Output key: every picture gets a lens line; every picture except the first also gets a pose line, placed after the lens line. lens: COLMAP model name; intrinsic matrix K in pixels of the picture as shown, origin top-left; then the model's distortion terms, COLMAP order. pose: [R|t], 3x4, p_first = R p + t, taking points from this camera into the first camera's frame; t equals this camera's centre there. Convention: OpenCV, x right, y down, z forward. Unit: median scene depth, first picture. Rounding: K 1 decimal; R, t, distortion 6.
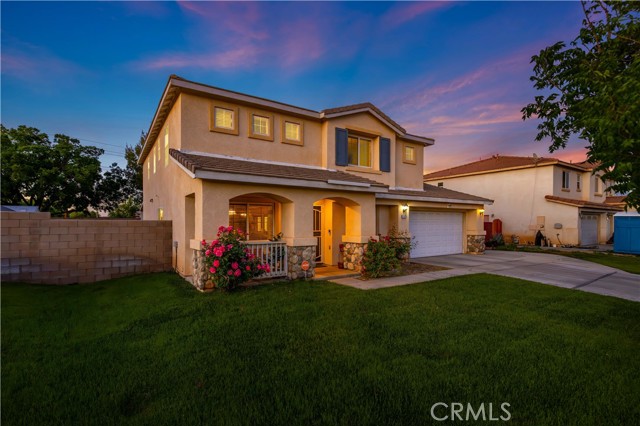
lens RADIAL K [[285.8, 0, 283.1], [0, 285.8, 217.1], [0, 0, 1]] dist [0.002130, 0.000114]
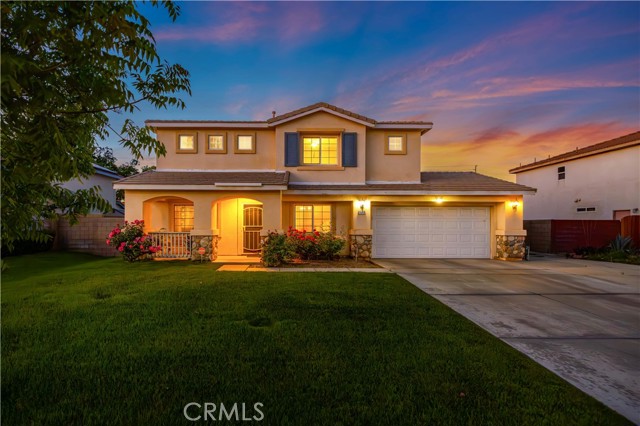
lens RADIAL K [[285.8, 0, 283.1], [0, 285.8, 217.1], [0, 0, 1]] dist [0.002130, 0.000114]
pose [[0.868078, -0.012337, -0.496275, 0.718278], [0.006602, 0.999890, -0.013309, 0.026055], [0.496384, 0.008277, 0.868063, 0.047038]]
